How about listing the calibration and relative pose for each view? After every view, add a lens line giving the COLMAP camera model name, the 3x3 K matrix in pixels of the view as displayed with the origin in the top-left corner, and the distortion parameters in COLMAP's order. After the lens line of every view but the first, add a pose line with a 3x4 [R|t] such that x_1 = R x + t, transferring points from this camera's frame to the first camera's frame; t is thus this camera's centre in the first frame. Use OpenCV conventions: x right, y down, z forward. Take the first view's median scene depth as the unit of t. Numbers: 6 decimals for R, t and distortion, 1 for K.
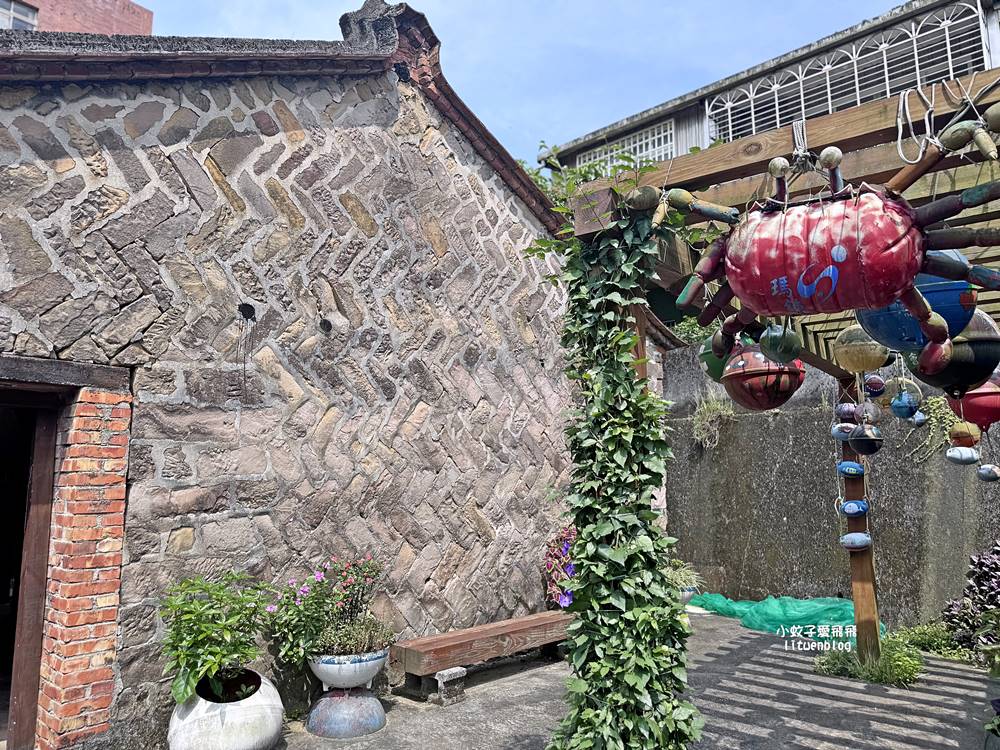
lens RADIAL K [[691.4, 0, 500.0], [0, 691.4, 375.0], [0, 0, 1]] dist [0.094145, -0.129378]
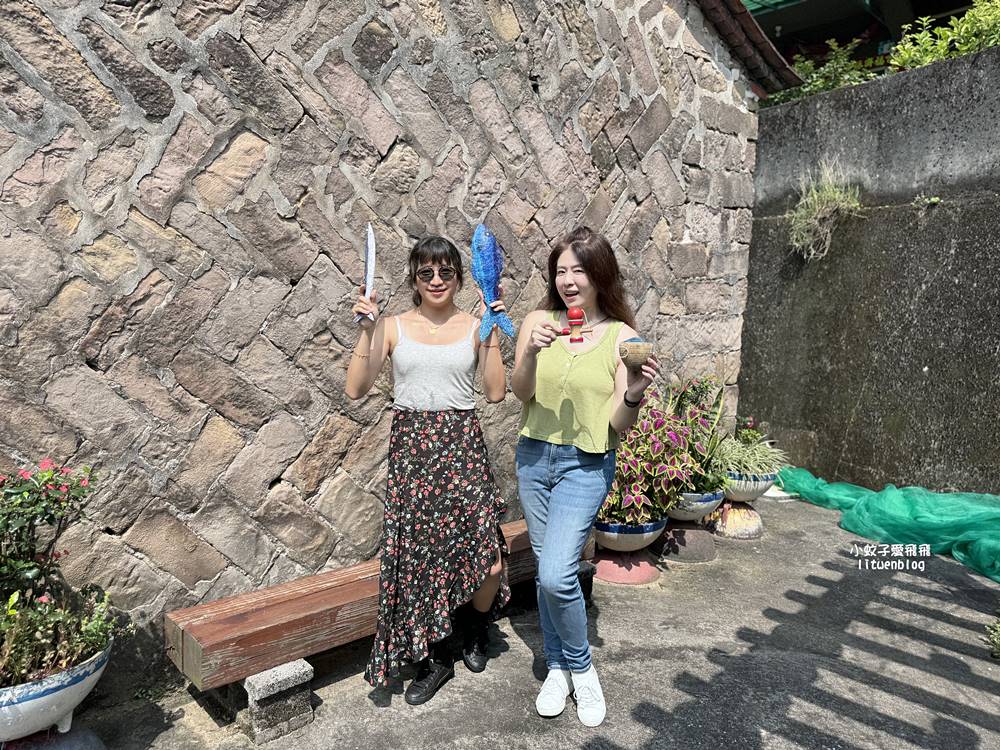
lens RADIAL K [[691.4, 0, 500.0], [0, 691.4, 375.0], [0, 0, 1]] dist [0.094145, -0.129378]
pose [[0.995603, 0.034610, -0.087046, 0.104499], [-0.011313, 0.966865, 0.255039, 0.072347], [0.092988, -0.252932, 0.963005, 0.492055]]
